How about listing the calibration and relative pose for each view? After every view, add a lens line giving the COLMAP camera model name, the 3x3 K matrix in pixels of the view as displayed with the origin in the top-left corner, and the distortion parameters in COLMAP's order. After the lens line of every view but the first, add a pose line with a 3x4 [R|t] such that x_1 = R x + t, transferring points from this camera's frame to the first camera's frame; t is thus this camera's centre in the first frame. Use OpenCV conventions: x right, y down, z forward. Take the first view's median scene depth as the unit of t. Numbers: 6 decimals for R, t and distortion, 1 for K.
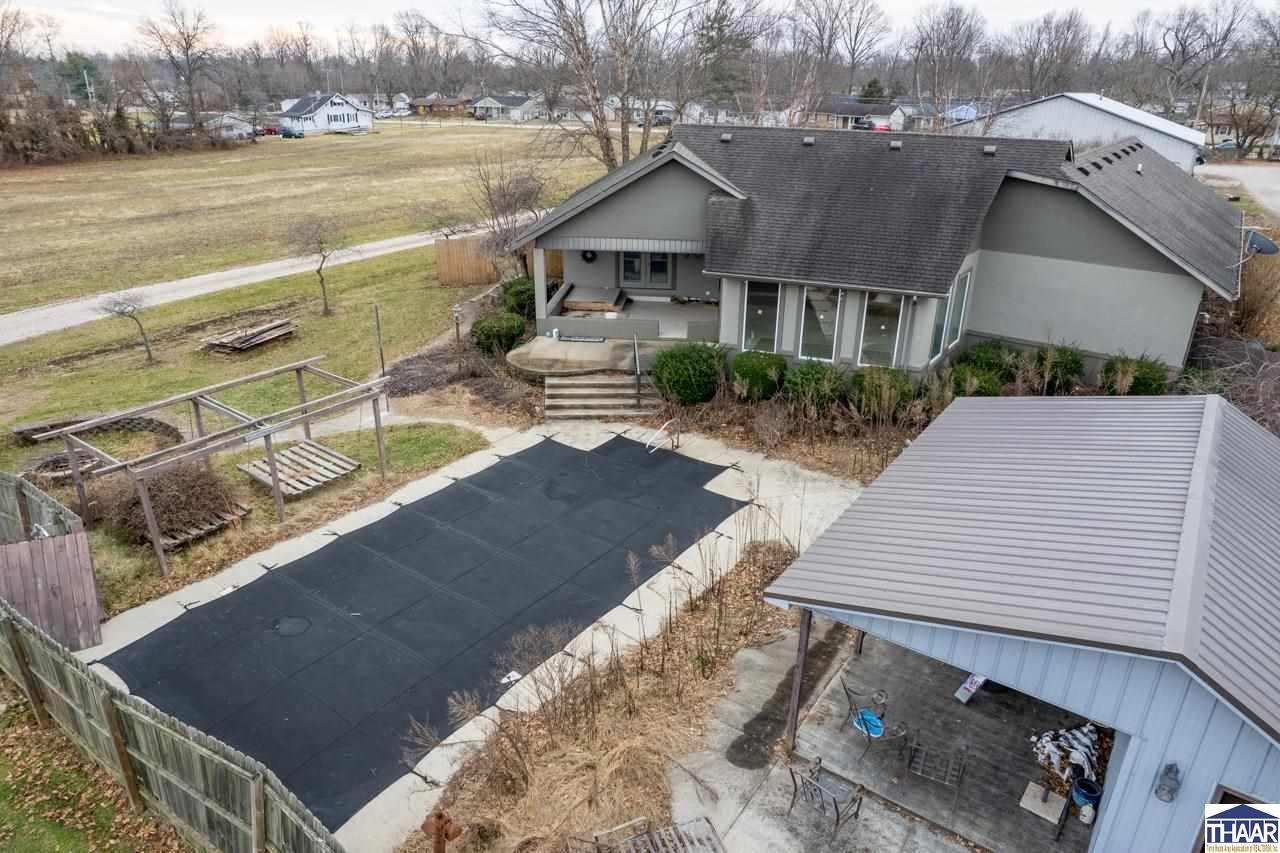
lens RADIAL K [[822.6, 0, 640.0], [0, 822.6, 426.5], [0, 0, 1]] dist [-0.074674, 0.065496]
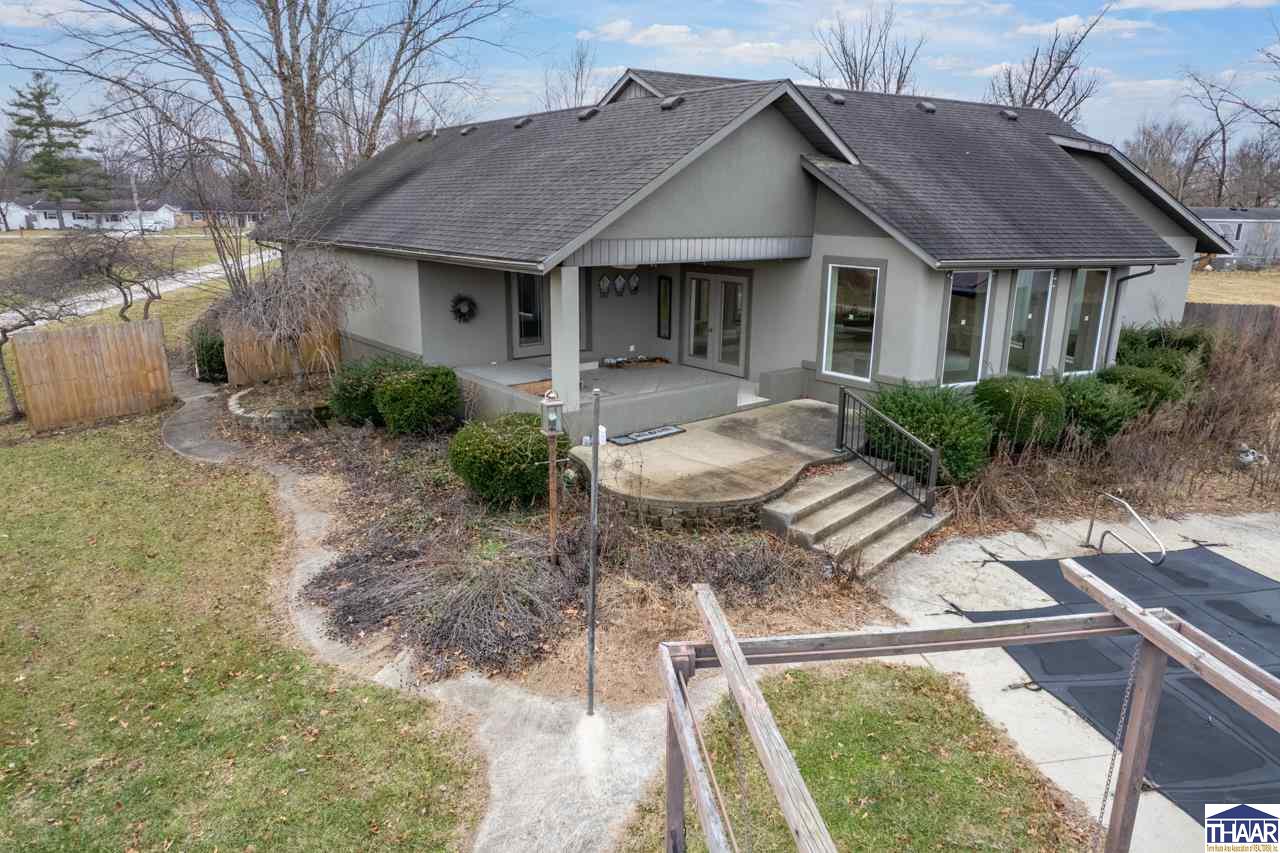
lens RADIAL K [[822.6, 0, 640.0], [0, 822.6, 426.5], [0, 0, 1]] dist [-0.074674, 0.065496]
pose [[0.710582, -0.187933, 0.678052, -0.499433], [0.273562, 0.961643, -0.020152, -0.119310], [-0.648256, 0.199809, 0.734738, 0.721092]]
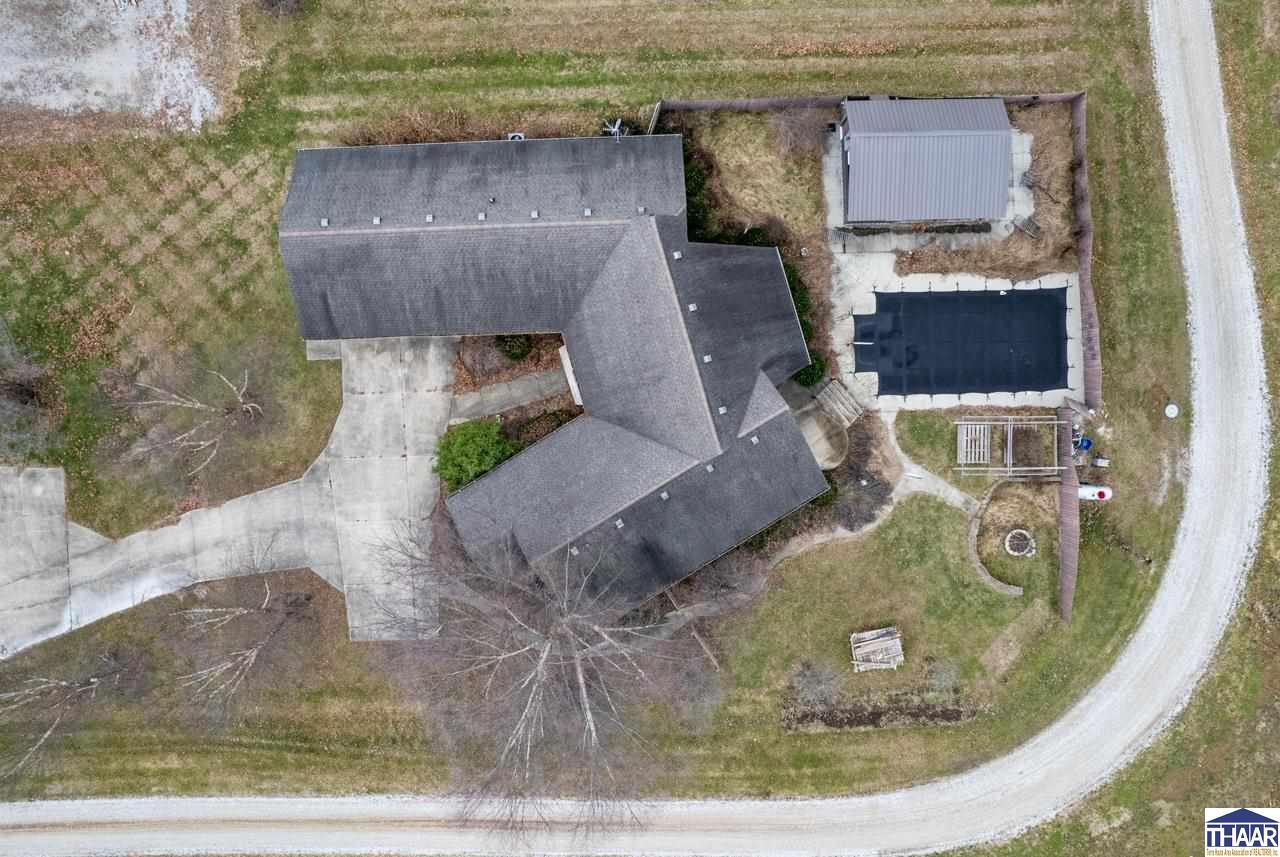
lens RADIAL K [[822.6, 0, 640.0], [0, 822.6, 428.5], [0, 0, 1]] dist [-0.074674, 0.065496]
pose [[-0.601679, -0.798367, -0.024345, 0.239870], [0.312040, -0.263003, 0.912941, -2.086059], [-0.735265, 0.541700, 0.407366, 0.590813]]
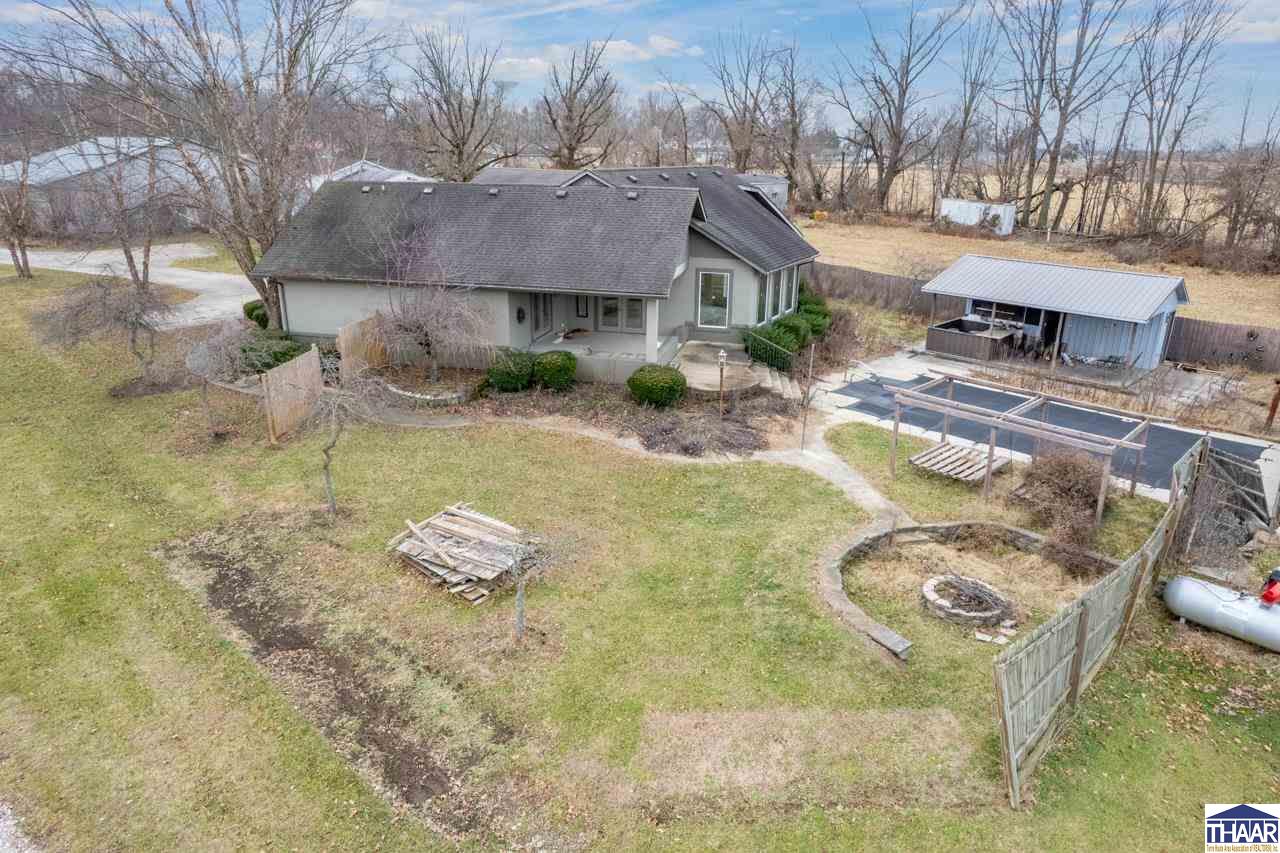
lens RADIAL K [[822.6, 0, 640.0], [0, 822.6, 426.5], [0, 0, 1]] dist [-0.074674, 0.065496]
pose [[0.150773, -0.335287, 0.929973, -1.290615], [0.376388, 0.889343, 0.259616, -0.389872], [-0.914111, 0.310887, 0.260287, 0.912617]]
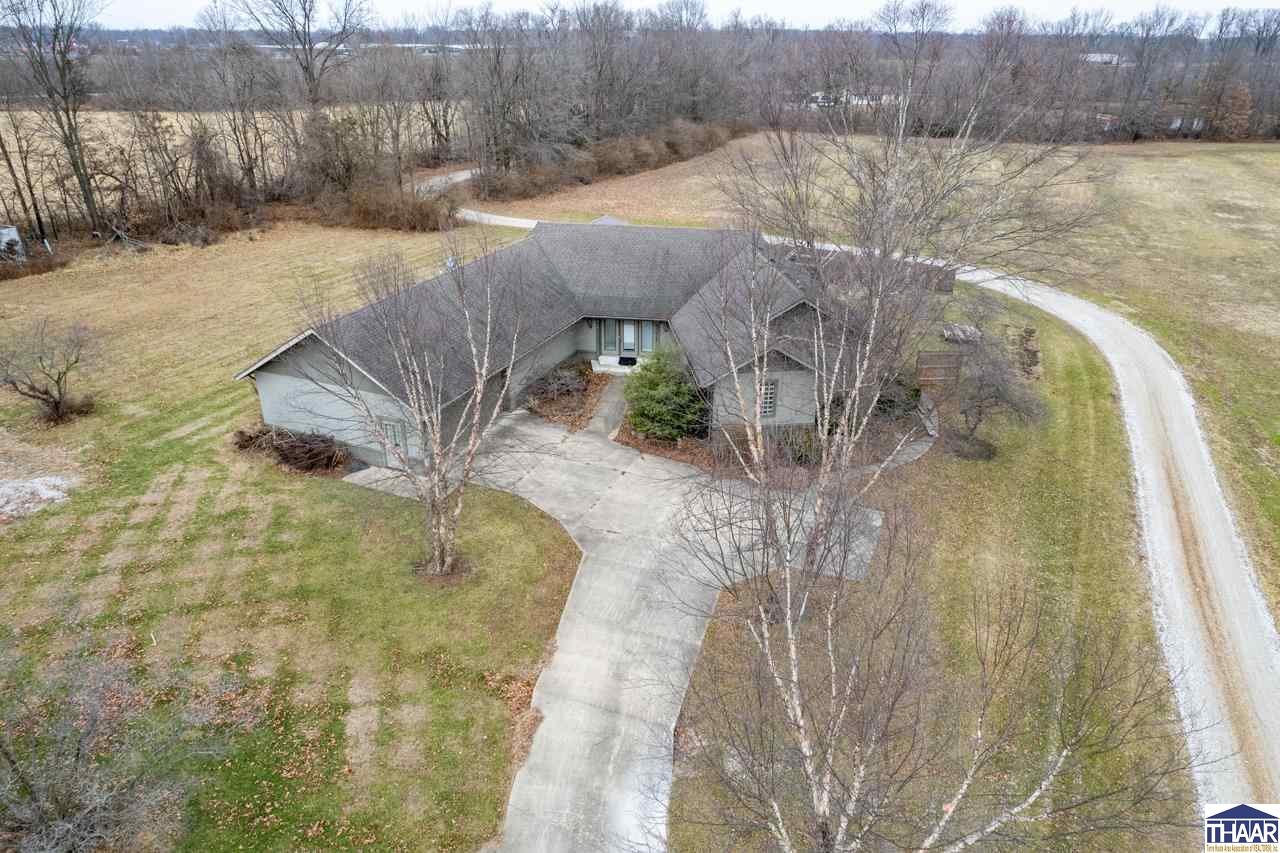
lens RADIAL K [[822.6, 0, 640.0], [0, 822.6, 426.5], [0, 0, 1]] dist [-0.074674, 0.065496]
pose [[-0.976794, 0.071574, -0.201868, 0.762142], [-0.106052, 0.657236, 0.746186, -1.609919], [0.186082, 0.750278, -0.634394, 2.803849]]
